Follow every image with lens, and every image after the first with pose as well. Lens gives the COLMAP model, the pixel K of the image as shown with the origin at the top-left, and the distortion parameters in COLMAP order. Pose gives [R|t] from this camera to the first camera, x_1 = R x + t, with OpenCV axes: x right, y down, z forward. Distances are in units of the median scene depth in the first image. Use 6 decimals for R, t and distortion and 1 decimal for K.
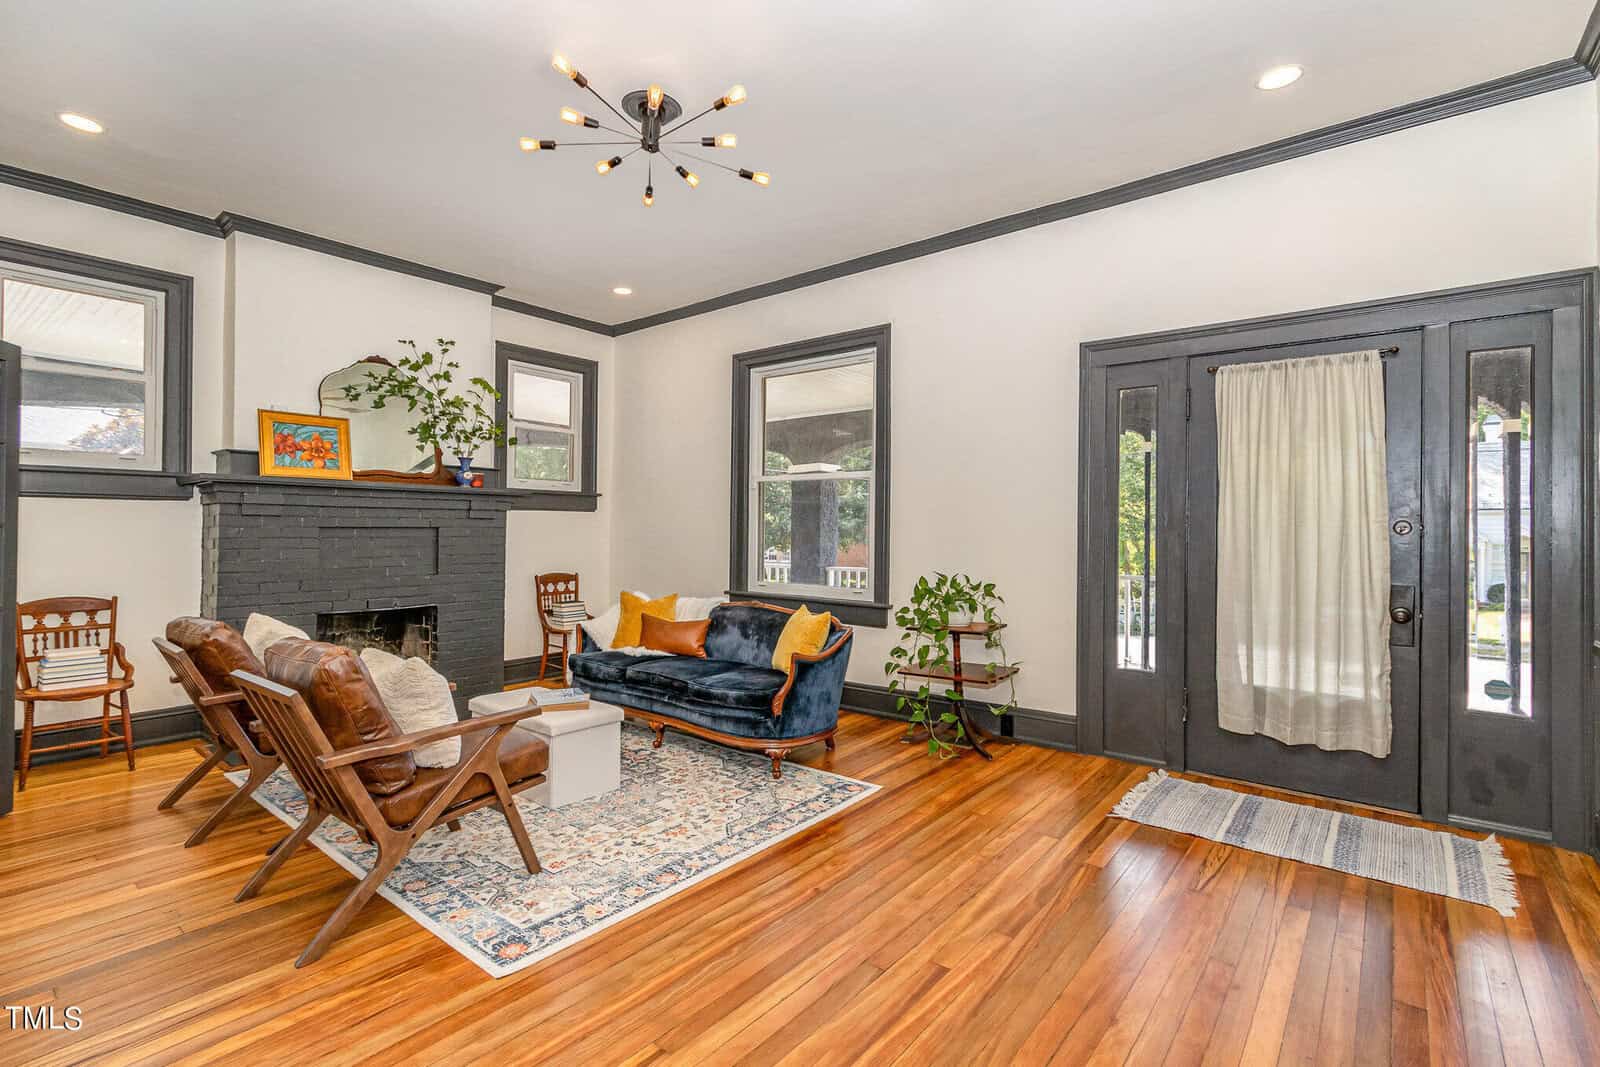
lens RADIAL K [[733.9, 0, 798.9], [0, 733.9, 523.3], [0, 0, 1]] dist [0.000064, -0.000357]
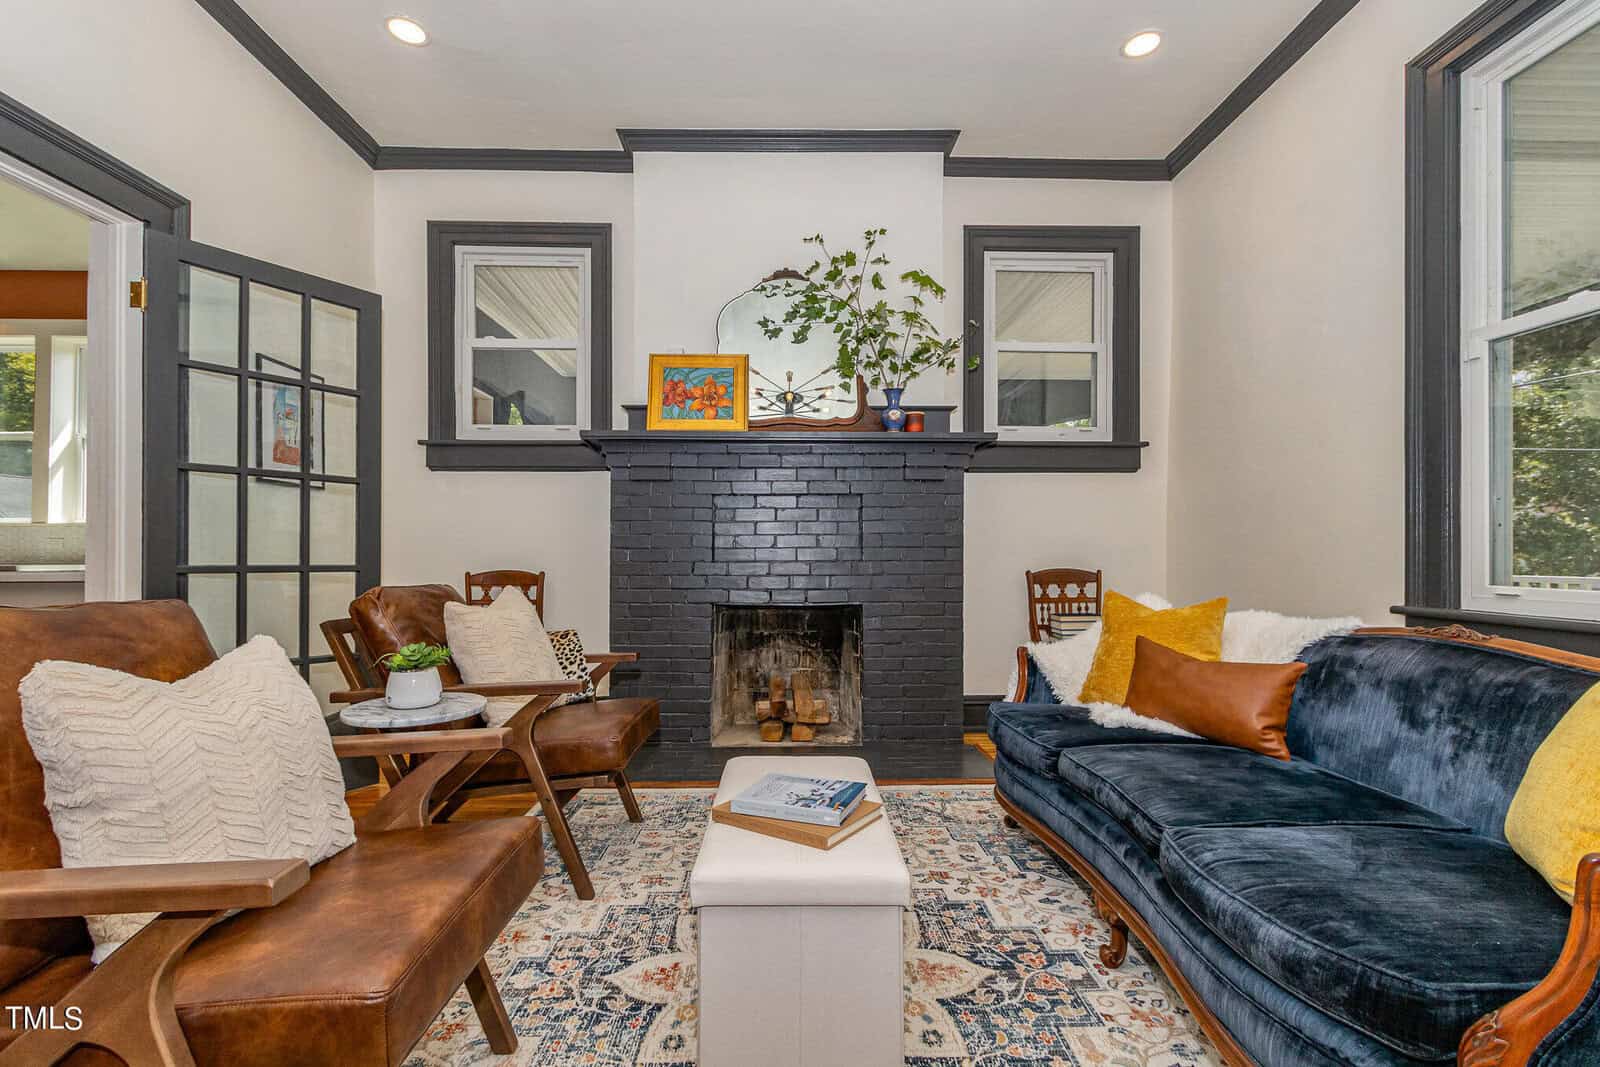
lens RADIAL K [[732.3, 0, 796.0], [0, 732.3, 552.2], [0, 0, 1]] dist [-0.001028, -0.000224]
pose [[0.648243, -0.010668, -0.761359, 0.003361], [0.012788, 0.999913, -0.003123, 0.071946], [0.761326, -0.007712, 0.648323, 0.564762]]
